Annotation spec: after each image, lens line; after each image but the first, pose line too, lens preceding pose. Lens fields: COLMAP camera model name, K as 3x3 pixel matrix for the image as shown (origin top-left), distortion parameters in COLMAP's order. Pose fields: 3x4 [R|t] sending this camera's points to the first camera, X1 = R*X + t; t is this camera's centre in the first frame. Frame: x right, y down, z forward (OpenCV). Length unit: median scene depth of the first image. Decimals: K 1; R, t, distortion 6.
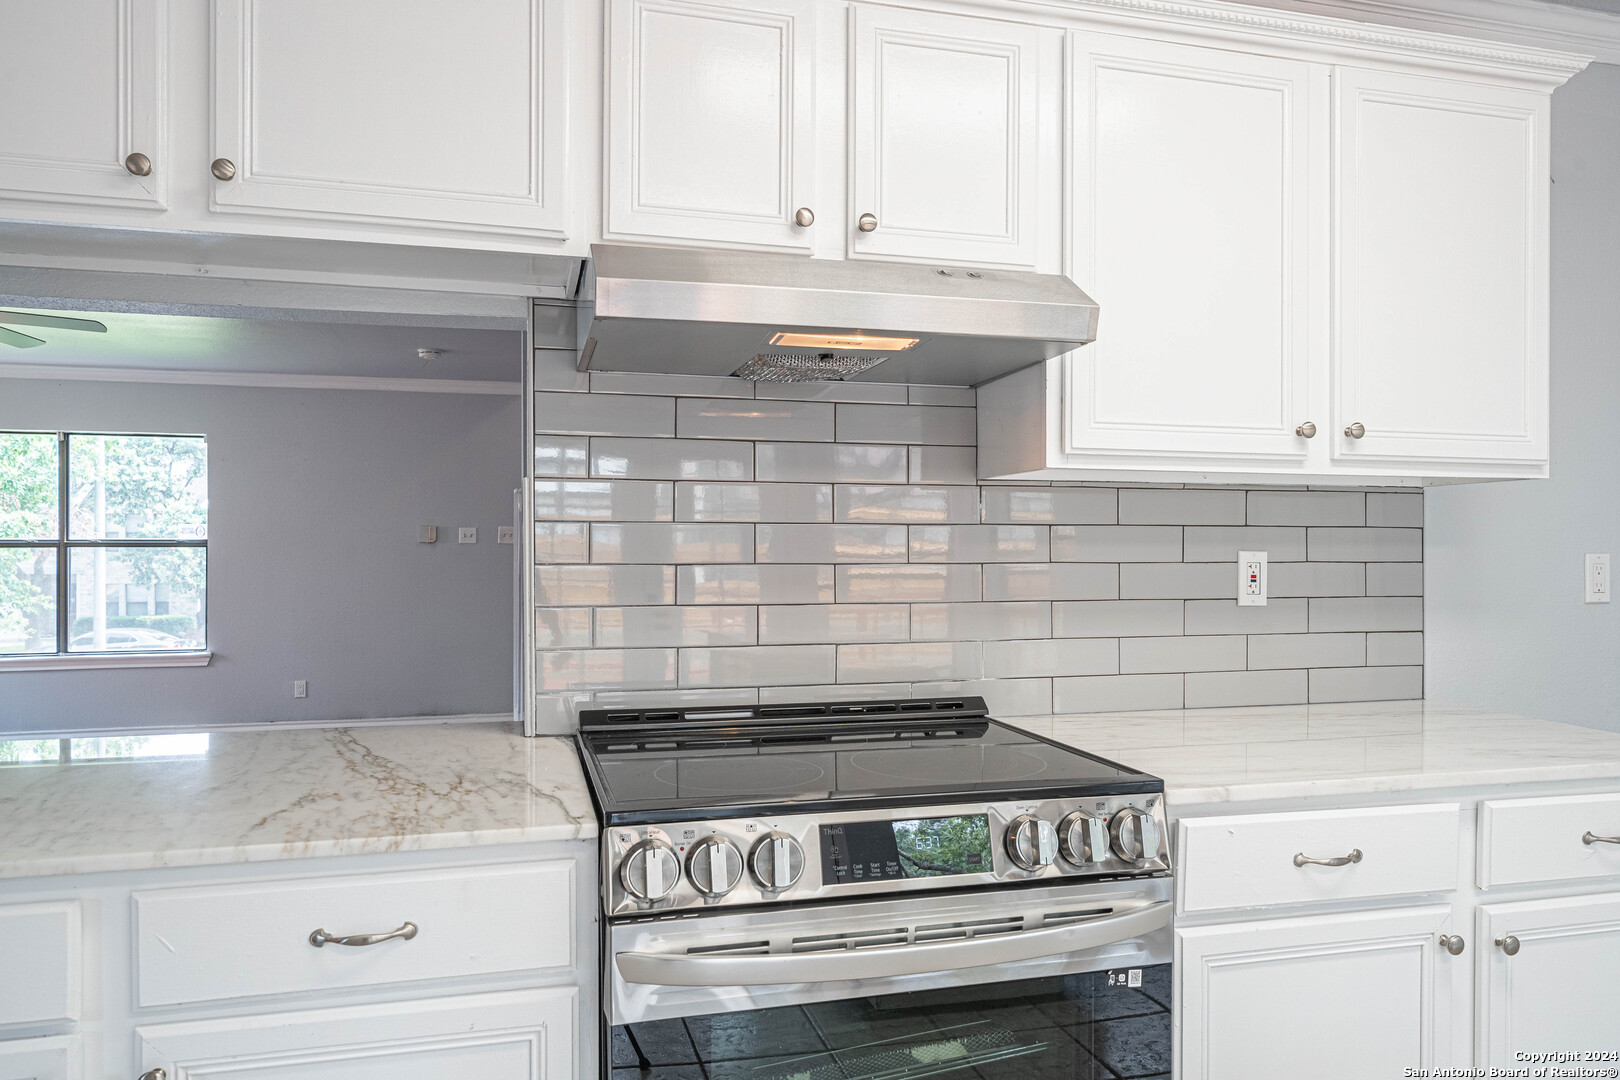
lens RADIAL K [[1098.3, 0, 803.8], [0, 1098.3, 548.5], [0, 0, 1]] dist [0.002661, 0.003376]
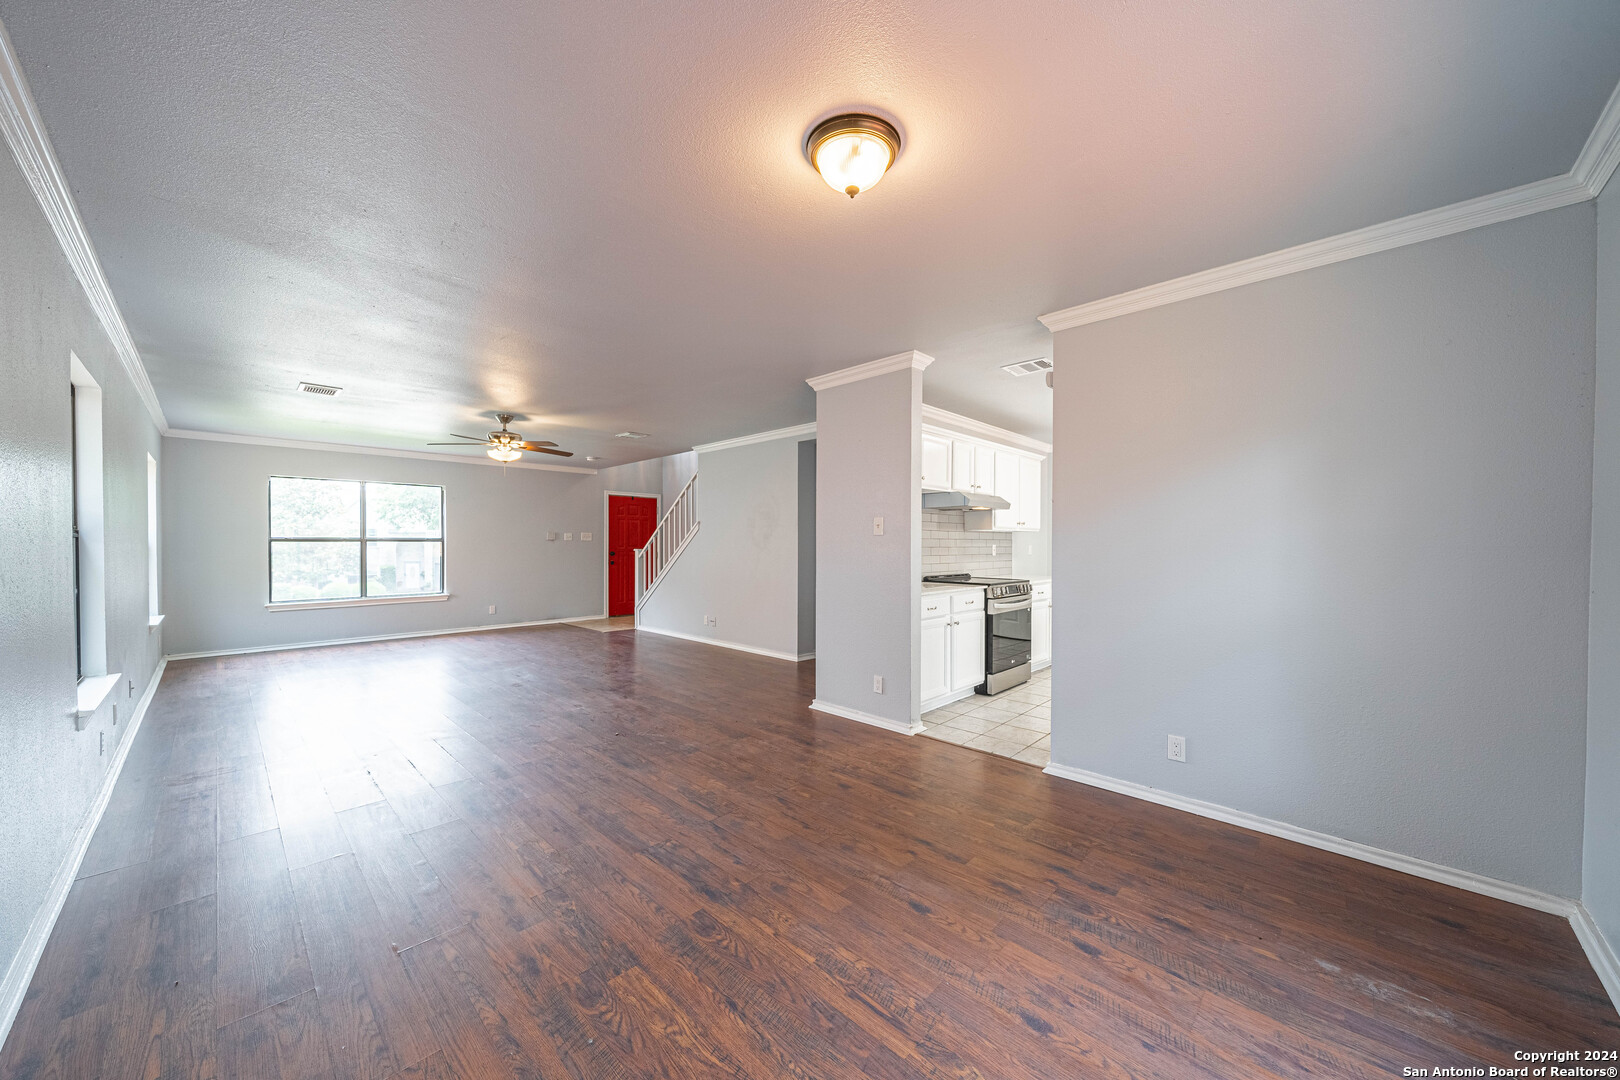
lens RADIAL K [[578.9, 0, 810.0], [0, 578.9, 540.0], [0, 0, 1]] dist [0.000039, -0.000002]
pose [[0.856943, 0.004757, 0.515389, -1.947866], [-0.002241, 0.999982, -0.005504, -0.001316], [-0.515406, 0.003561, 0.856939, -0.967640]]
